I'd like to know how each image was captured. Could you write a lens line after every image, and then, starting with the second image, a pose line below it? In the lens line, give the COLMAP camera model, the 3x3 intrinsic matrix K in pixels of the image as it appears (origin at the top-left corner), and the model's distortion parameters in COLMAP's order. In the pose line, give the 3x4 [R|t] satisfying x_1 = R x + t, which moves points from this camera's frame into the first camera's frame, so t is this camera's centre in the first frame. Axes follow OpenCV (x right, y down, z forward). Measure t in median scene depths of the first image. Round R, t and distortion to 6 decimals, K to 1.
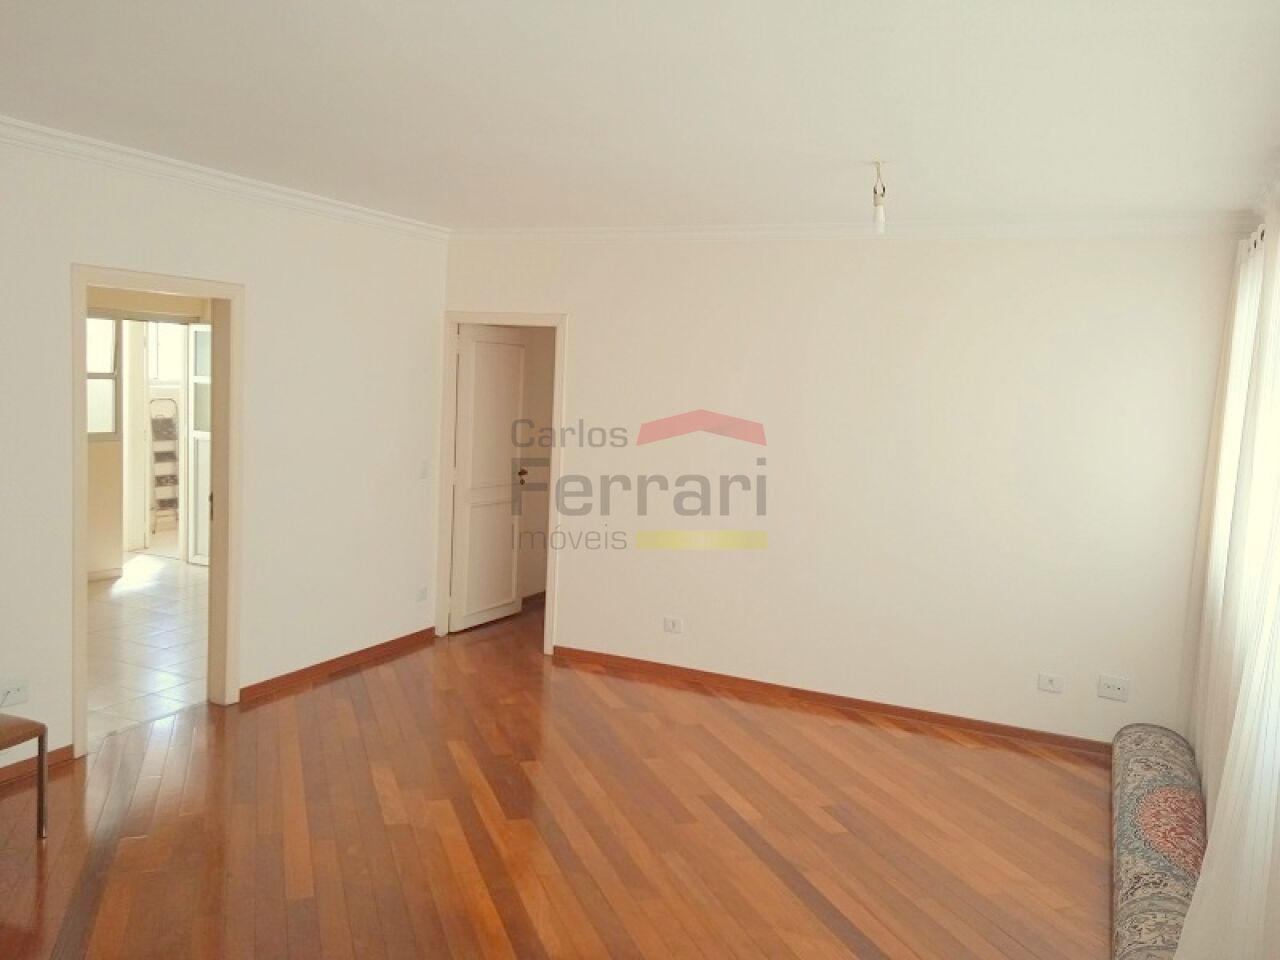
lens RADIAL K [[1067.4, 0, 640.0], [0, 1067.4, 480.0], [0, 0, 1]] dist [0.043439, -0.001866]
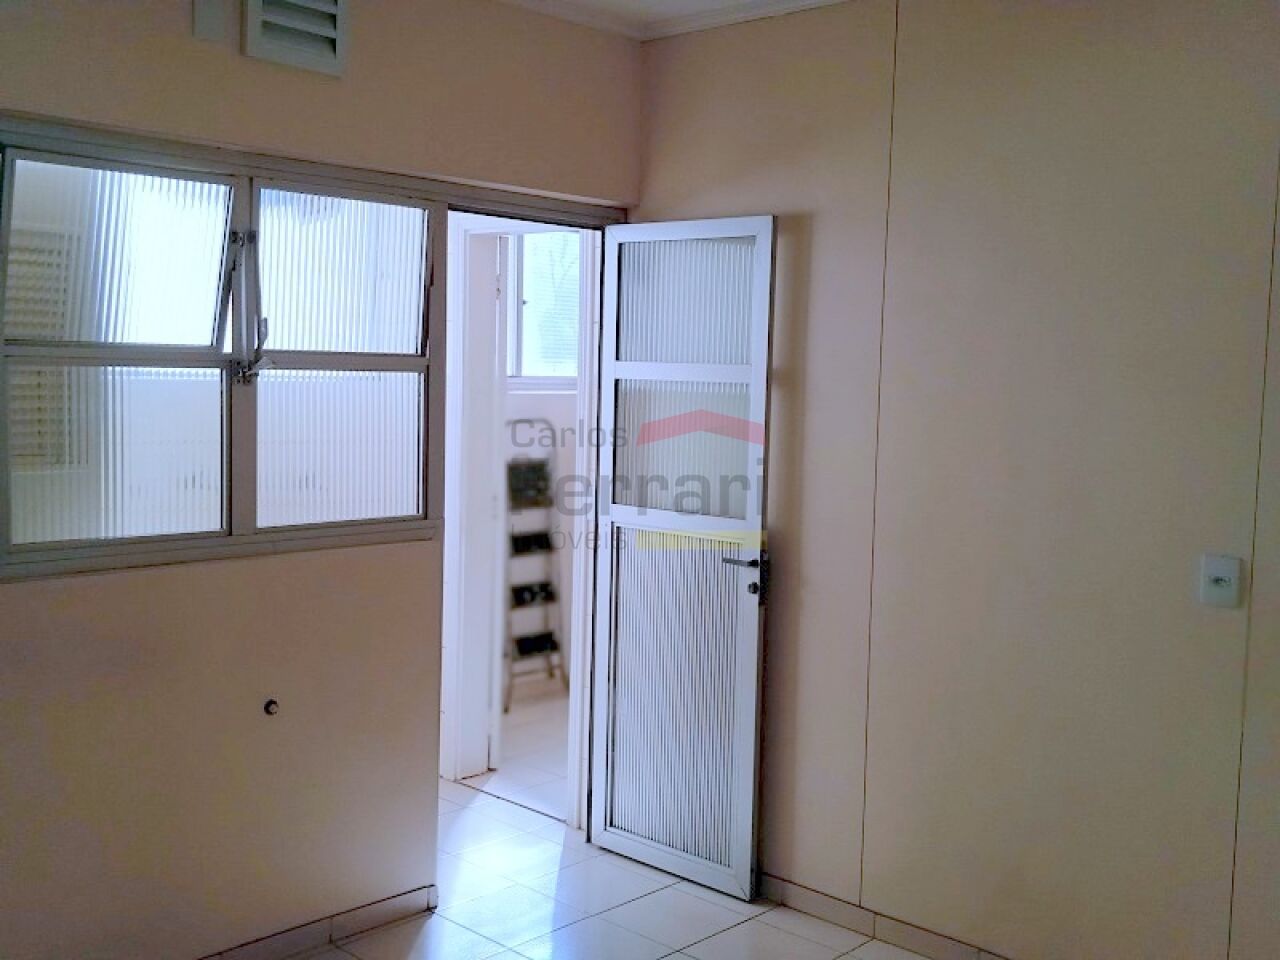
lens RADIAL K [[1345.5, 0, 640.0], [0, 1345.5, 480.0], [0, 0, 1]] dist [0.068379, -0.095241]
pose [[0.950367, 0.005468, -0.311083, -0.237367], [-0.012782, 0.999688, -0.021478, -0.041083], [0.310869, 0.024389, 0.950140, 0.507993]]
